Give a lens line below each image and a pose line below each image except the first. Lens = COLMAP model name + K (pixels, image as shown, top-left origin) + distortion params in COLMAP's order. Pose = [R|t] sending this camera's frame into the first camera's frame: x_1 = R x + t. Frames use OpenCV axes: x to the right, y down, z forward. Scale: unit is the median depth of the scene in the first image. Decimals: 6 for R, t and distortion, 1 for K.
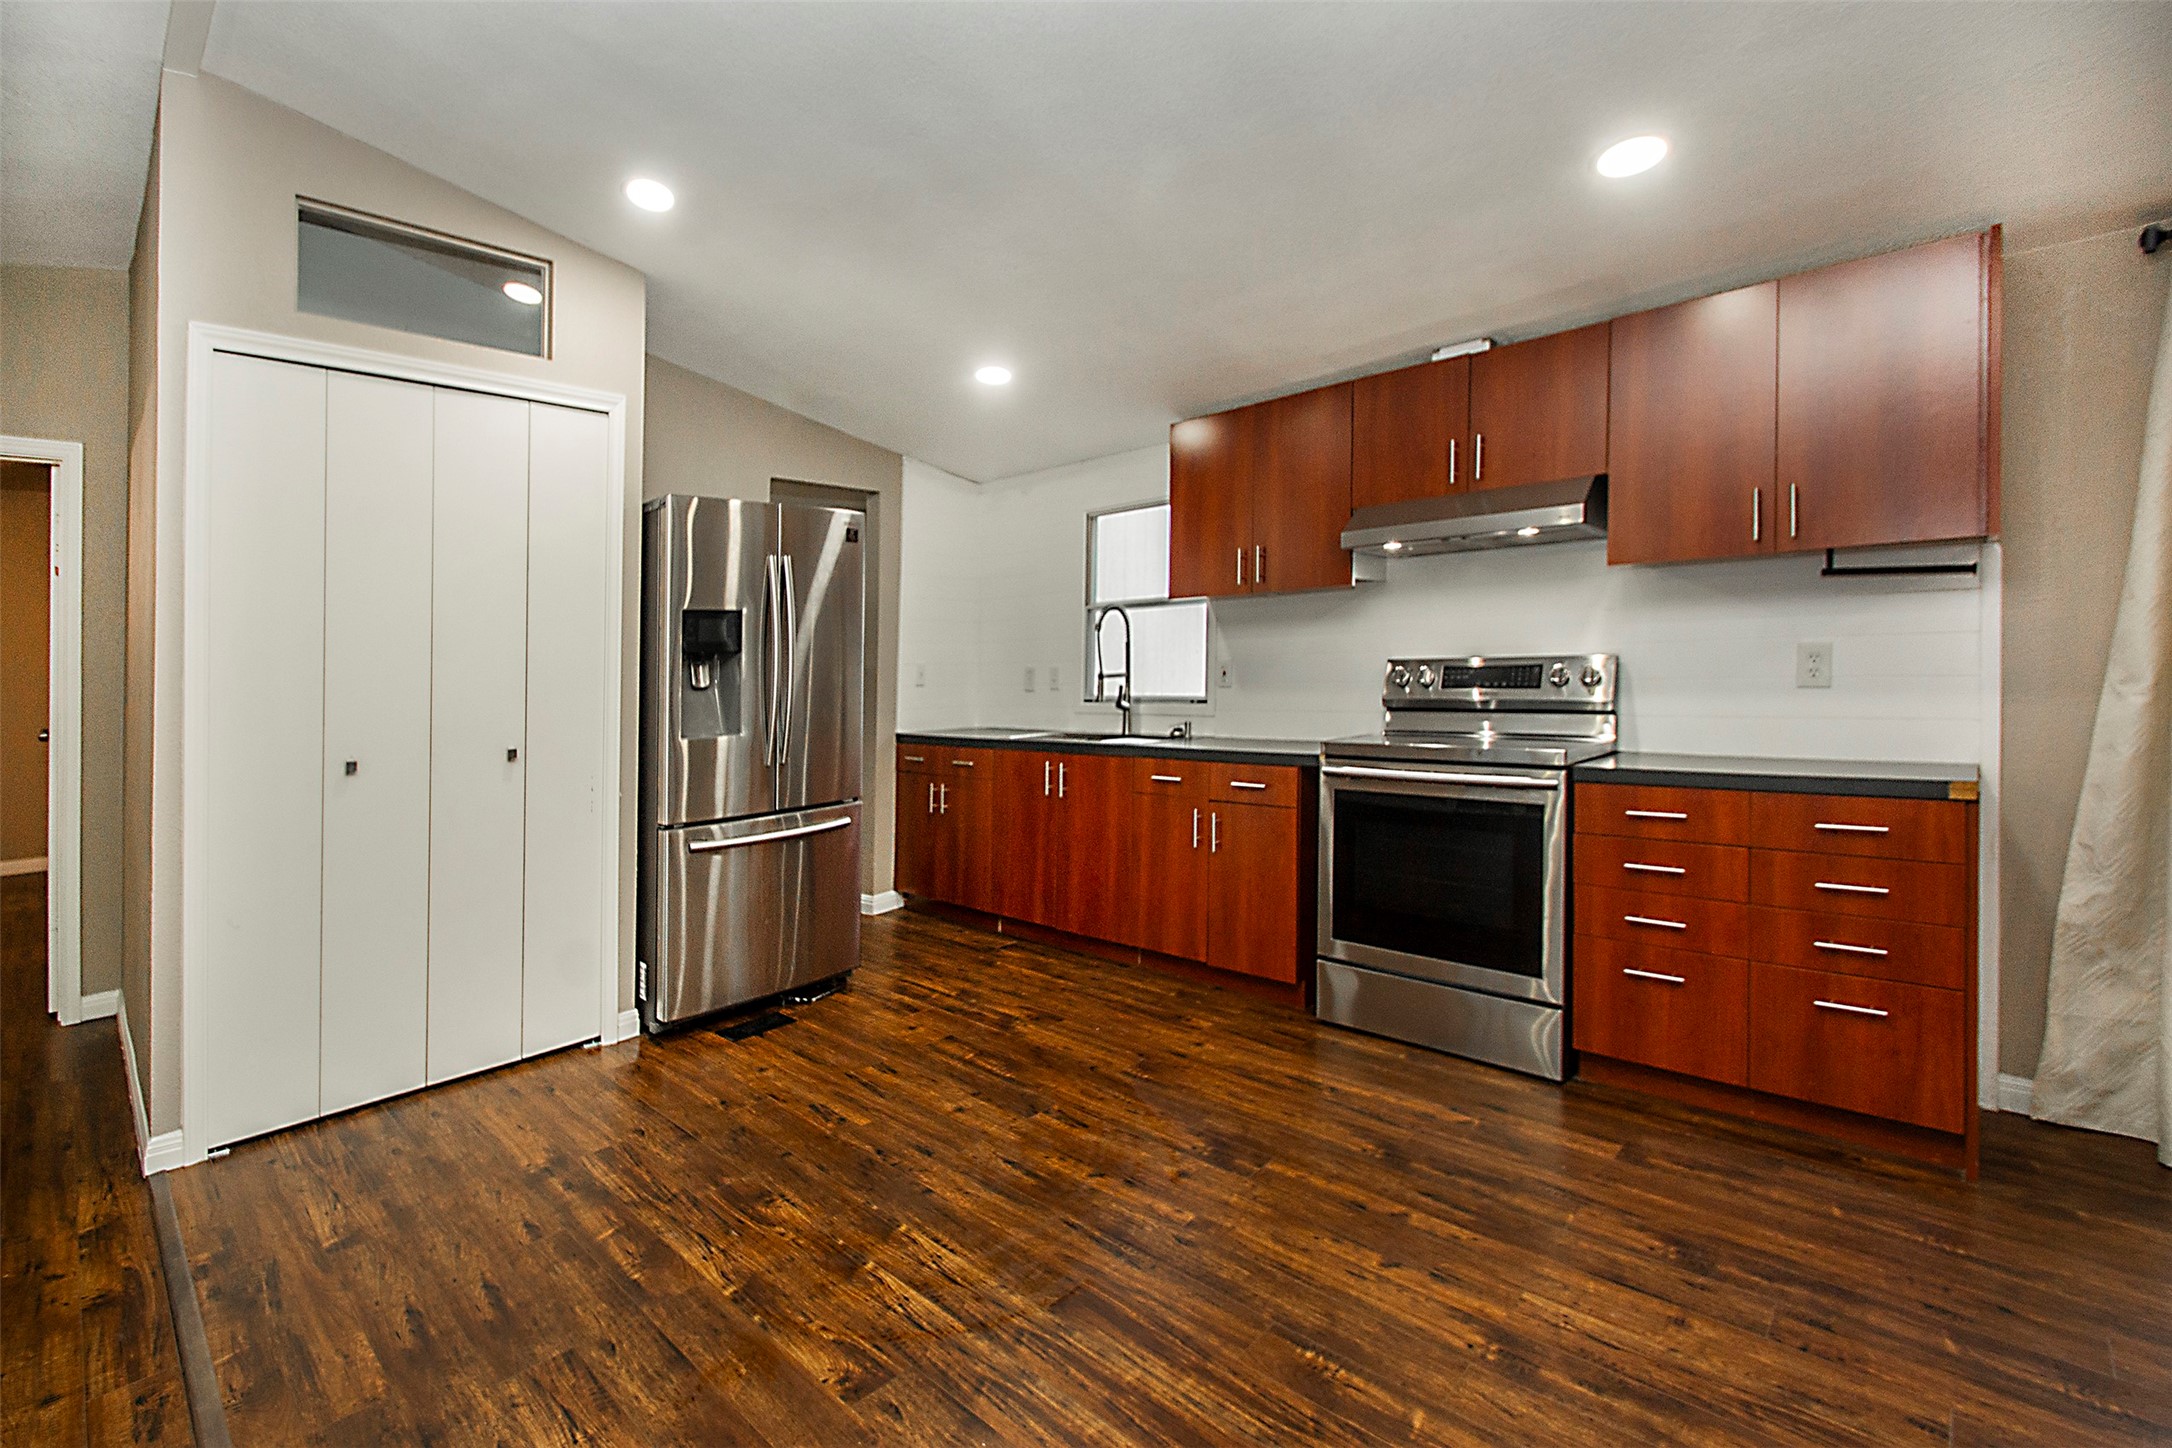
lens RADIAL K [[982.4, 0, 1036.6], [0, 982.4, 670.1], [0, 0, 1]] dist [-0.001833, -0.004455]
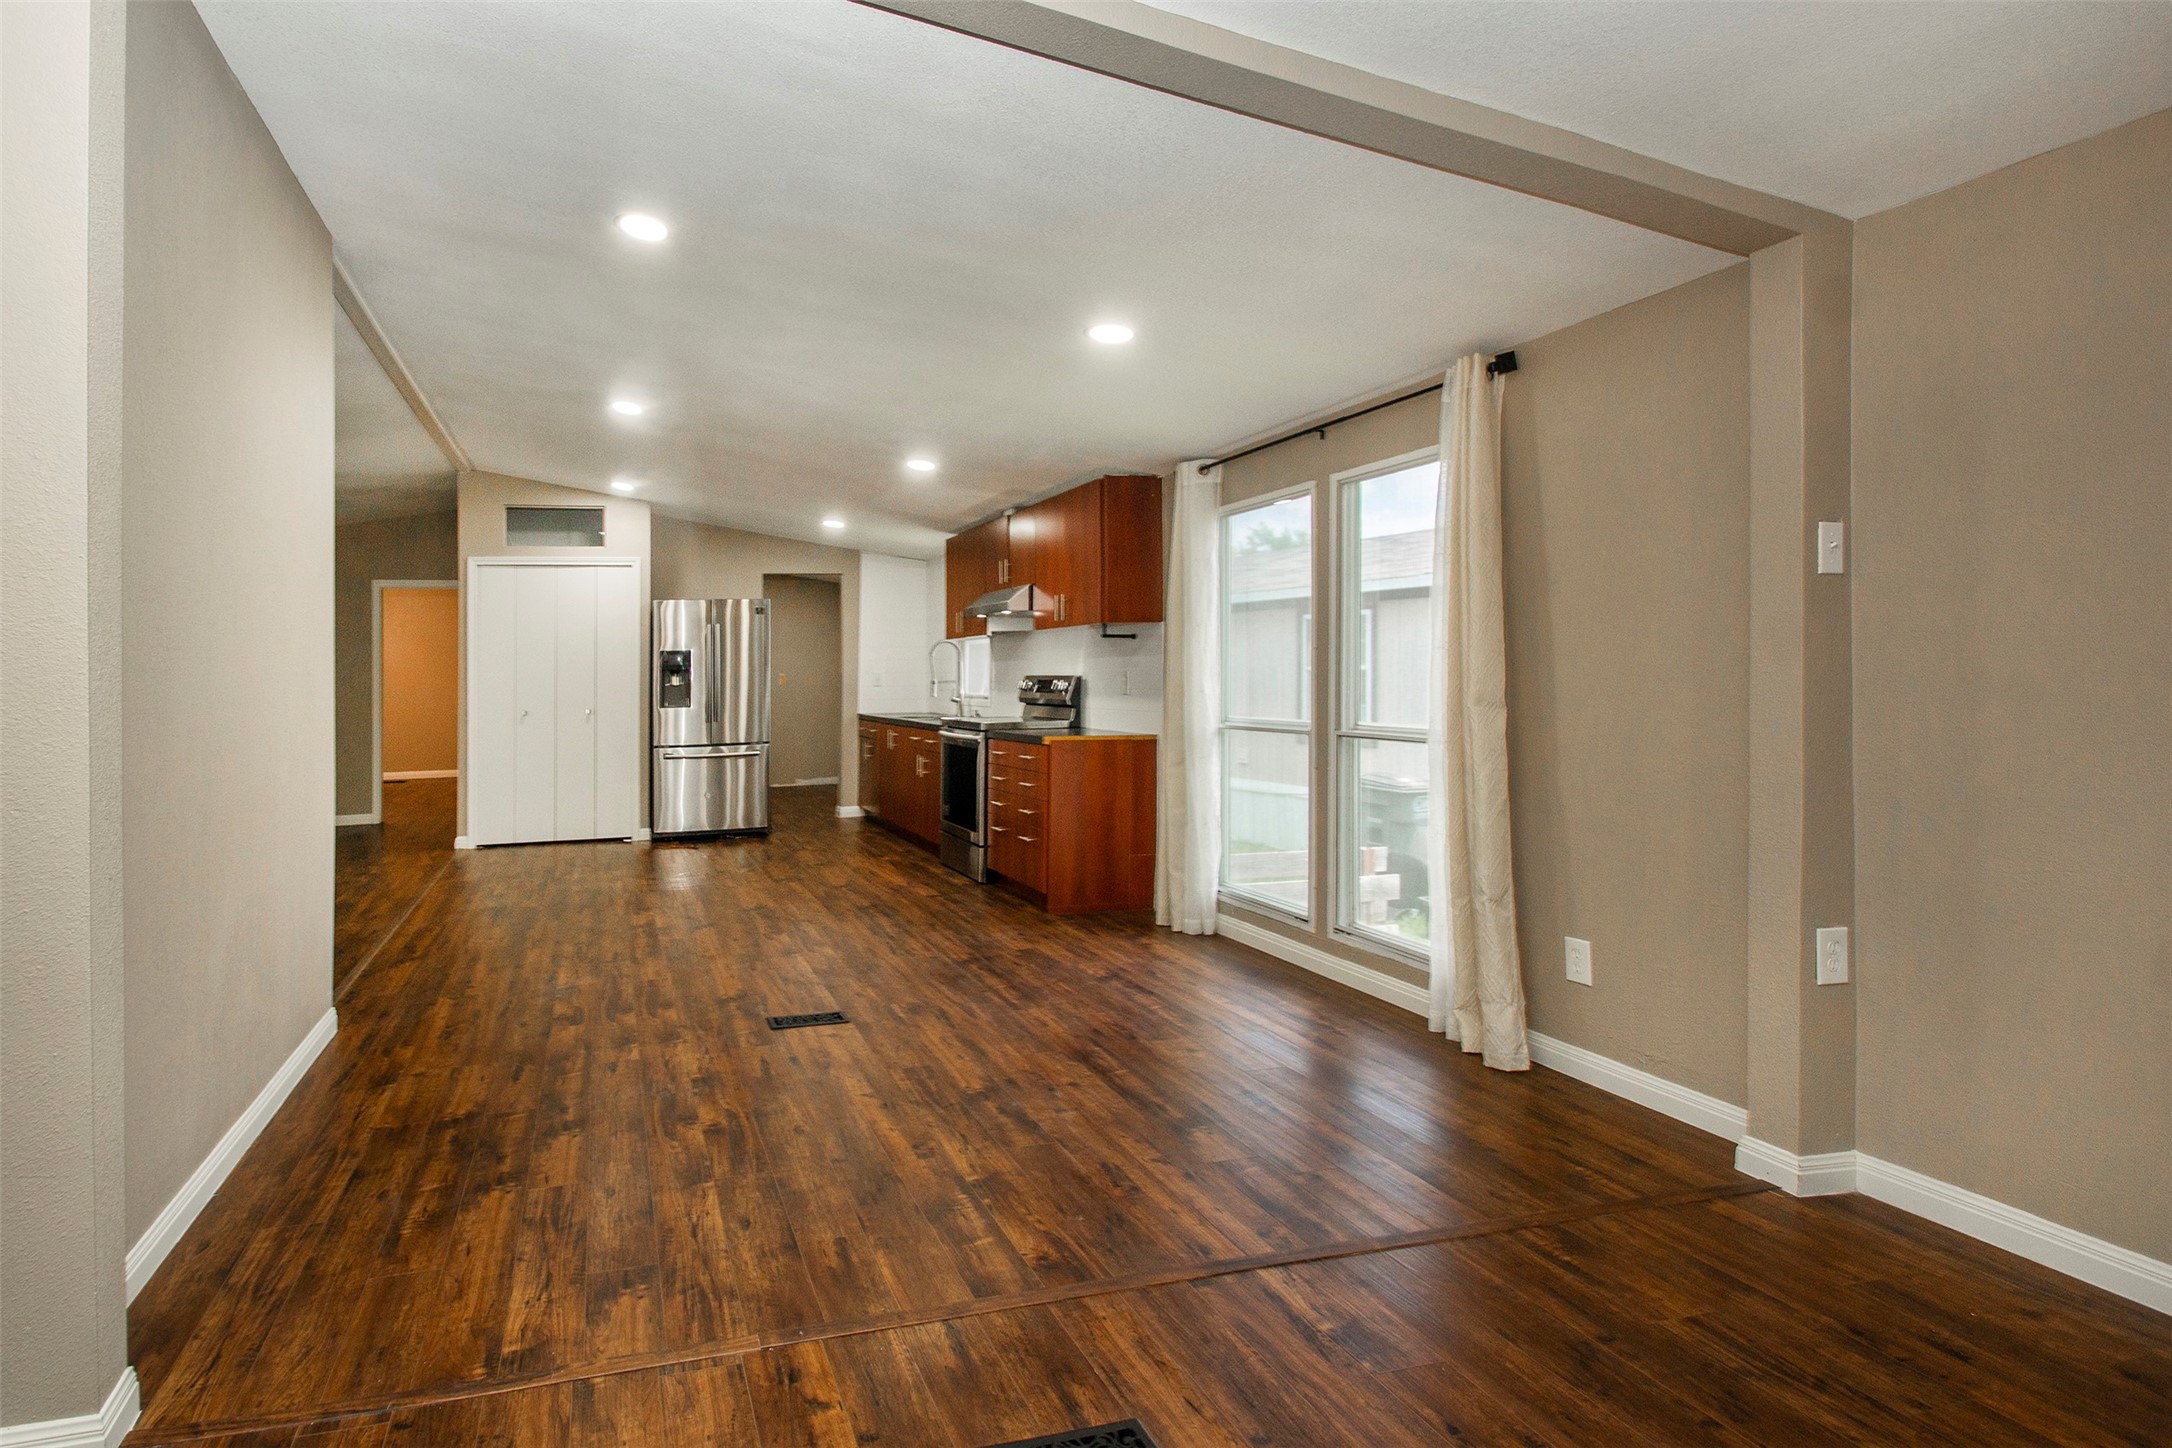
lens RADIAL K [[982.4, 0, 1022.5], [0, 982.4, 665.1], [0, 0, 1]] dist [-0.001833, -0.004455]
pose [[0.928834, 0.010349, -0.370351, 1.281865], [-0.012874, 0.999908, -0.004347, -0.027539], [0.370271, 0.008805, 0.928882, -0.813461]]
